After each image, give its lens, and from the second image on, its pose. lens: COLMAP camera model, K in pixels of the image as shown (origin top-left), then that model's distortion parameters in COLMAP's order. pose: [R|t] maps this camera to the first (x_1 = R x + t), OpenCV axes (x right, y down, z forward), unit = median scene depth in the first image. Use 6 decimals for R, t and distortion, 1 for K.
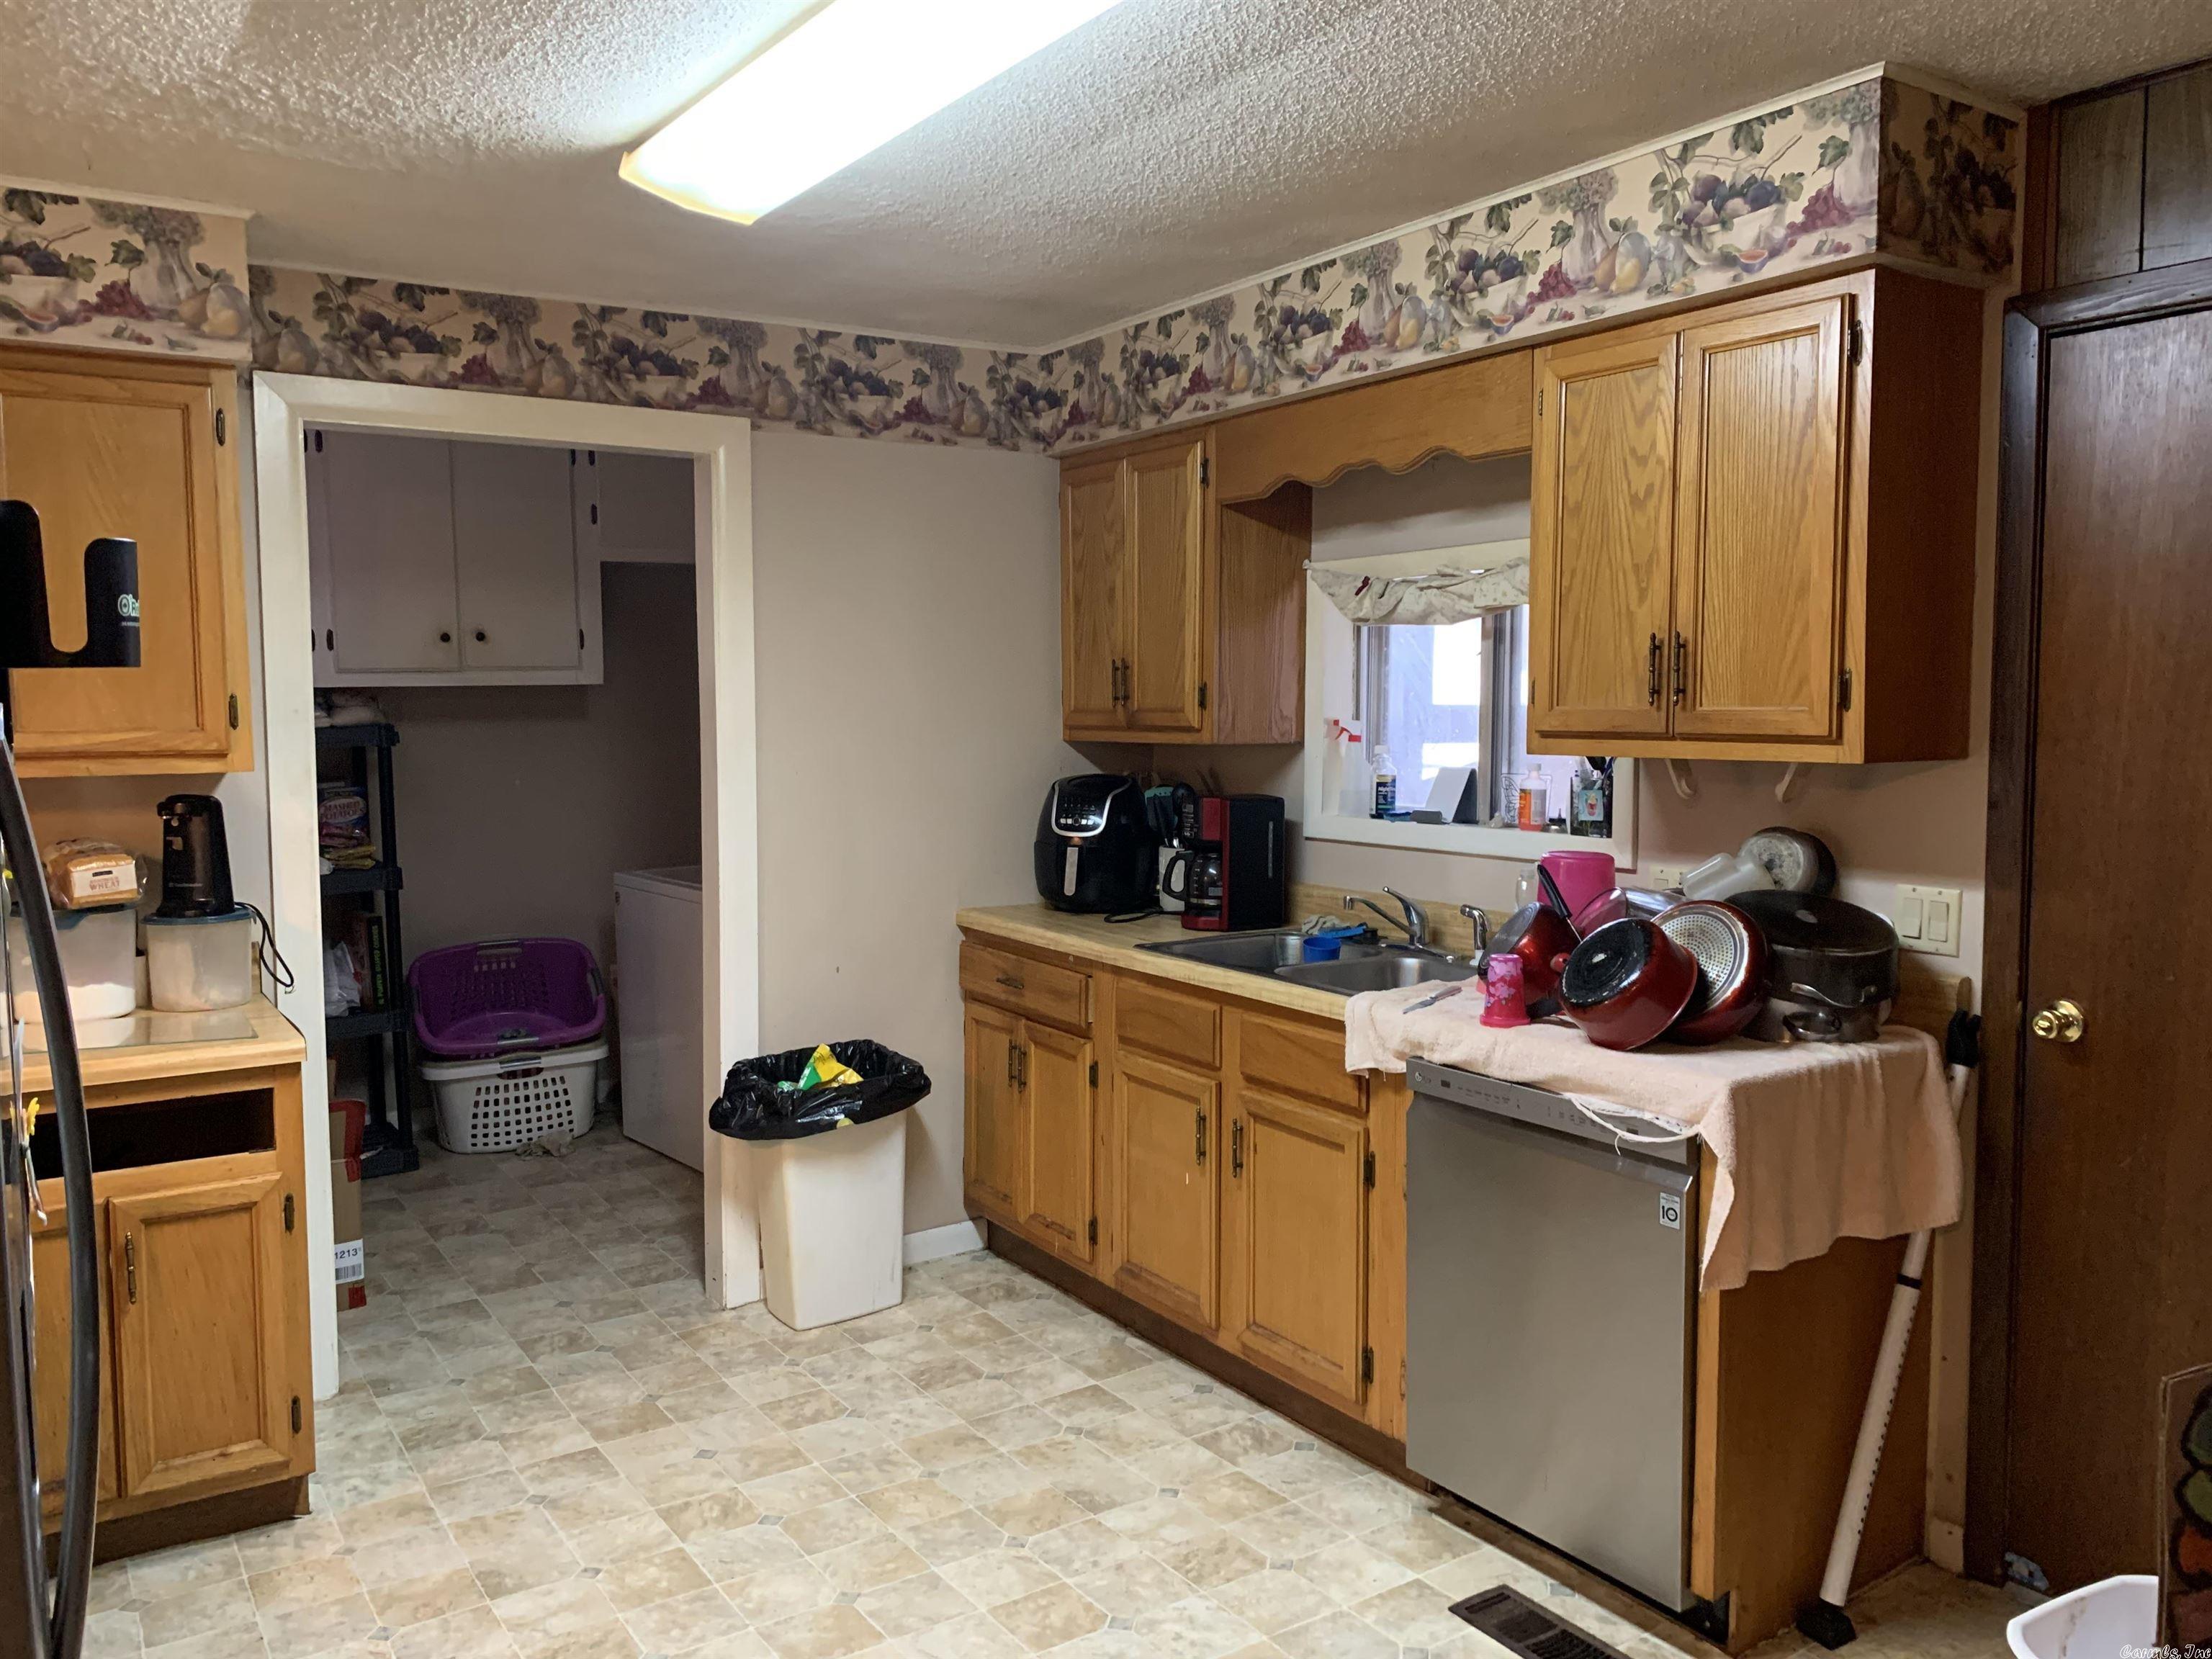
lens RADIAL K [[1713.5, 0, 1109.9], [0, 1713.5, 820.2], [0, 0, 1]] dist [0.048589, -0.045311]
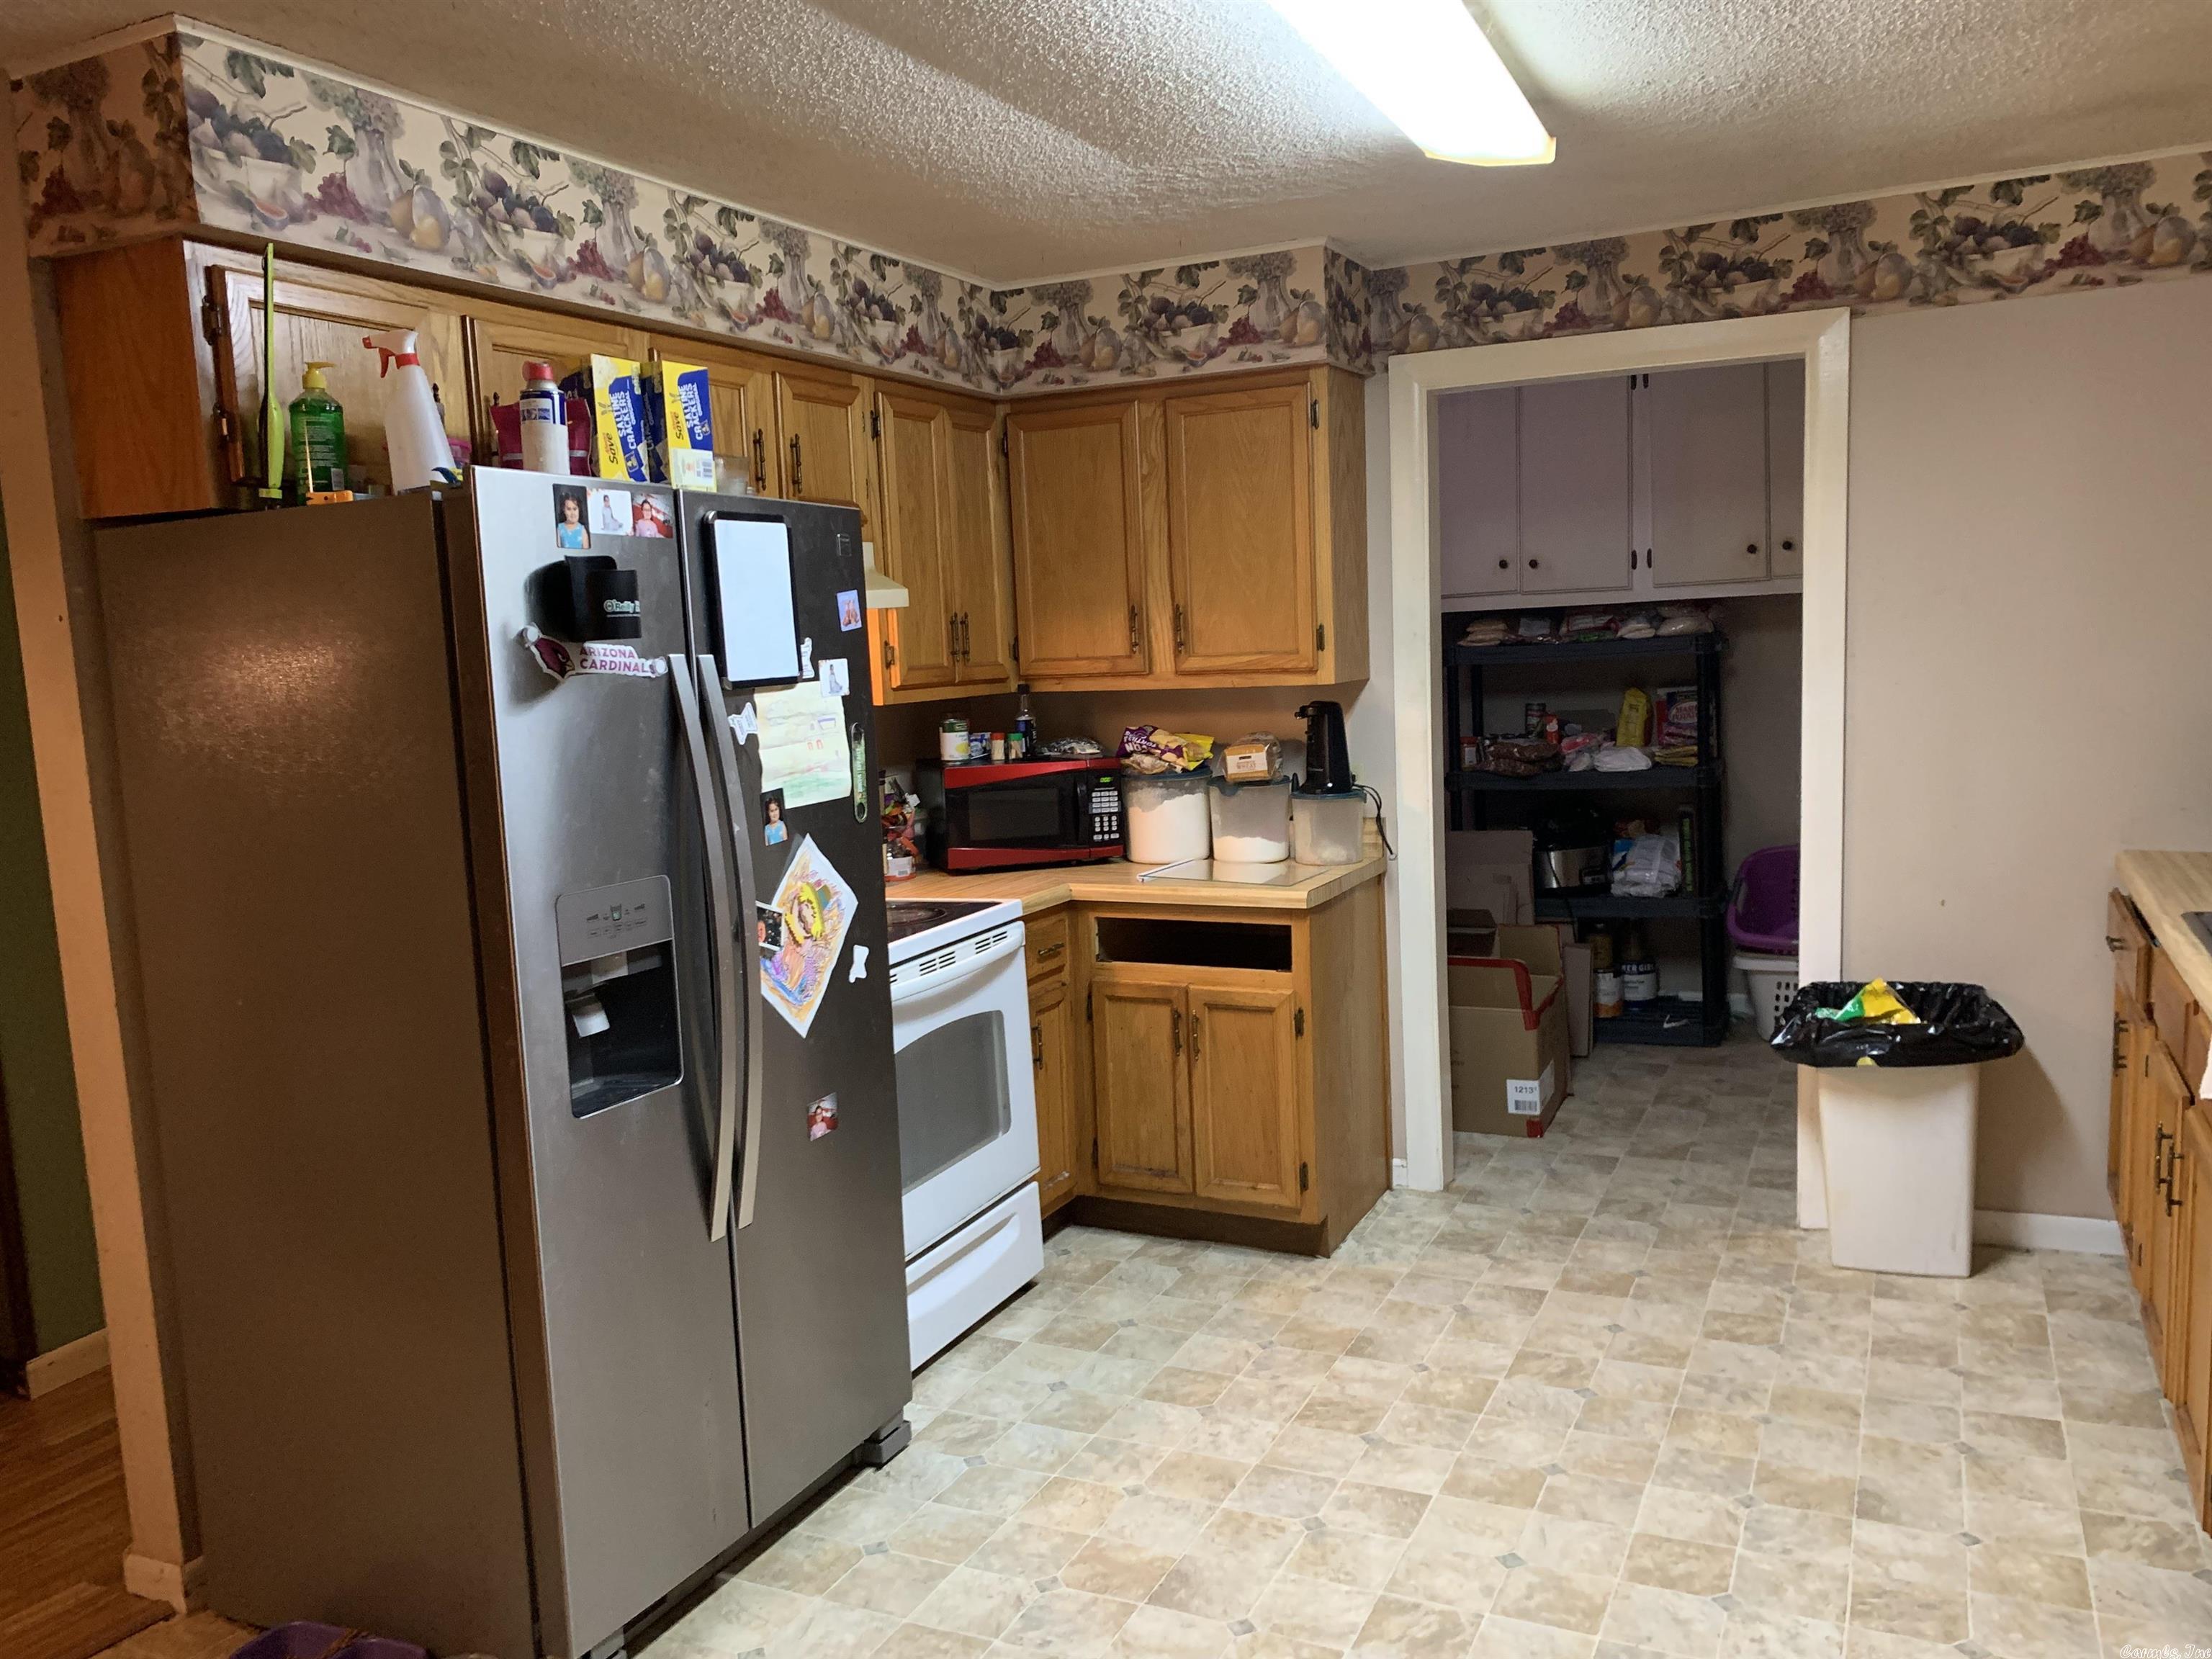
lens RADIAL K [[1713.5, 0, 1117.9], [0, 1713.5, 840.0], [0, 0, 1]] dist [0.048589, -0.045311]
pose [[0.523627, 0.087450, -0.847447, 0.442874], [-0.023711, 0.995828, 0.088112, -0.018696], [0.851618, -0.026044, 0.523516, 0.171581]]
